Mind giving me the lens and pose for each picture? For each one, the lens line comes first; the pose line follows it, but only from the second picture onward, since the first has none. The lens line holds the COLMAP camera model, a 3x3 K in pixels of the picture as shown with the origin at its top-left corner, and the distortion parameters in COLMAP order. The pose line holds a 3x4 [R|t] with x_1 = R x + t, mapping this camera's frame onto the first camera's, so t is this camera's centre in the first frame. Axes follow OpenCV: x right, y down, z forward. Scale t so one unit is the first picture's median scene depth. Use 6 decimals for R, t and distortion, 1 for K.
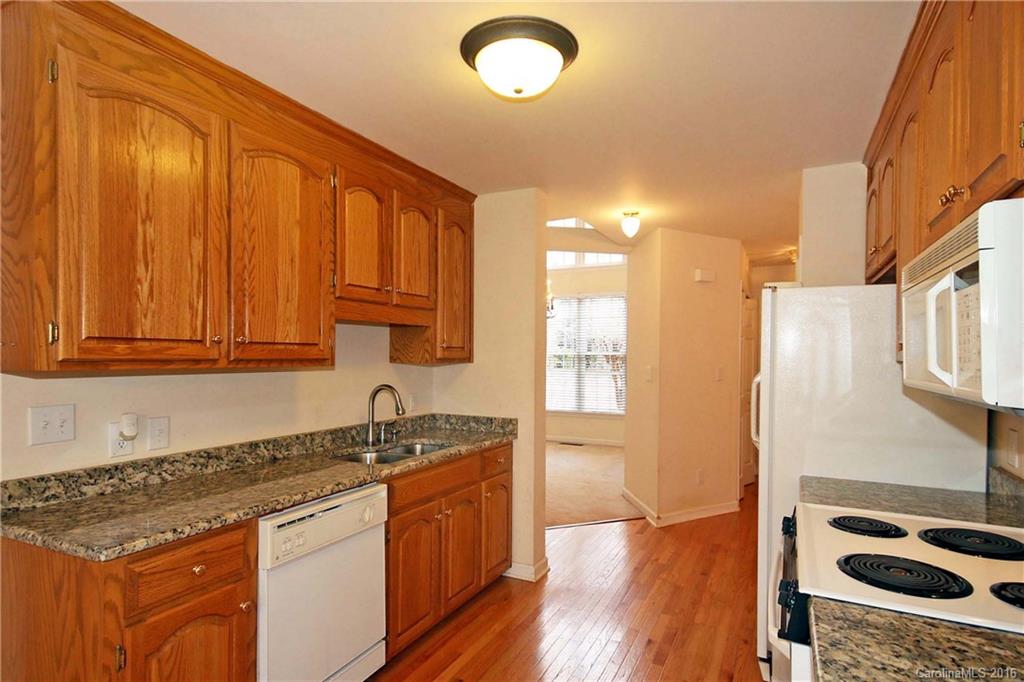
lens RADIAL K [[514.5, 0, 522.8], [0, 514.5, 351.7], [0, 0, 1]] dist [0.001917, -0.000057]
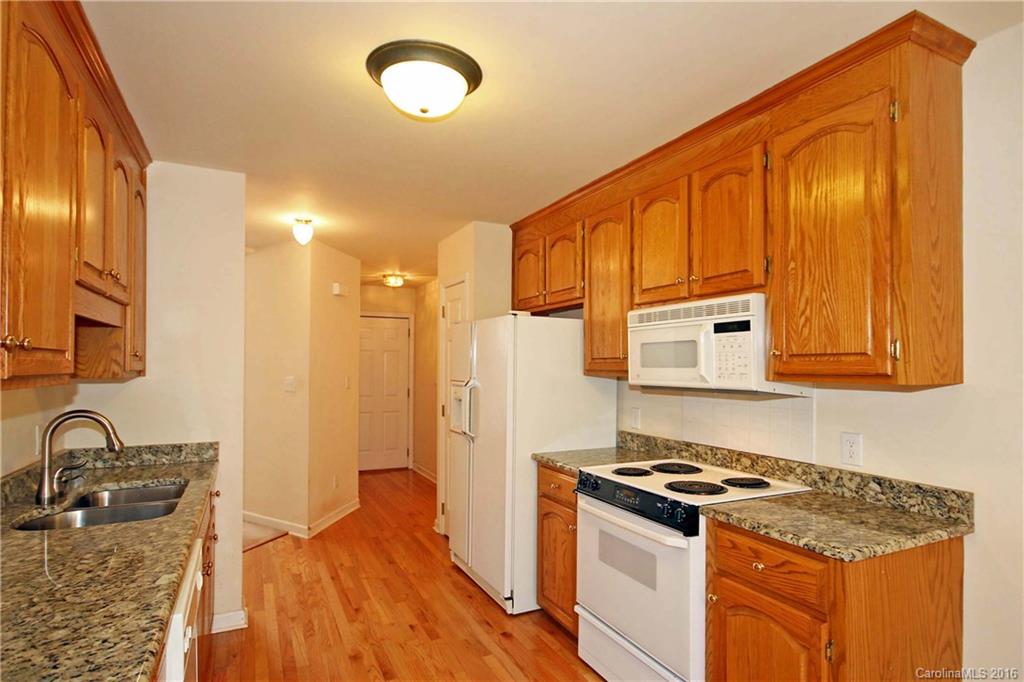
lens RADIAL K [[499.1, 0, 512.3], [0, 499.1, 359.4], [0, 0, 1]] dist [0.002143, 0.000092]
pose [[0.659607, 0.005685, 0.751589, -0.309105], [-0.003107, 0.999983, -0.004837, -0.002109], [-0.751604, 0.000856, 0.659614, 0.100389]]
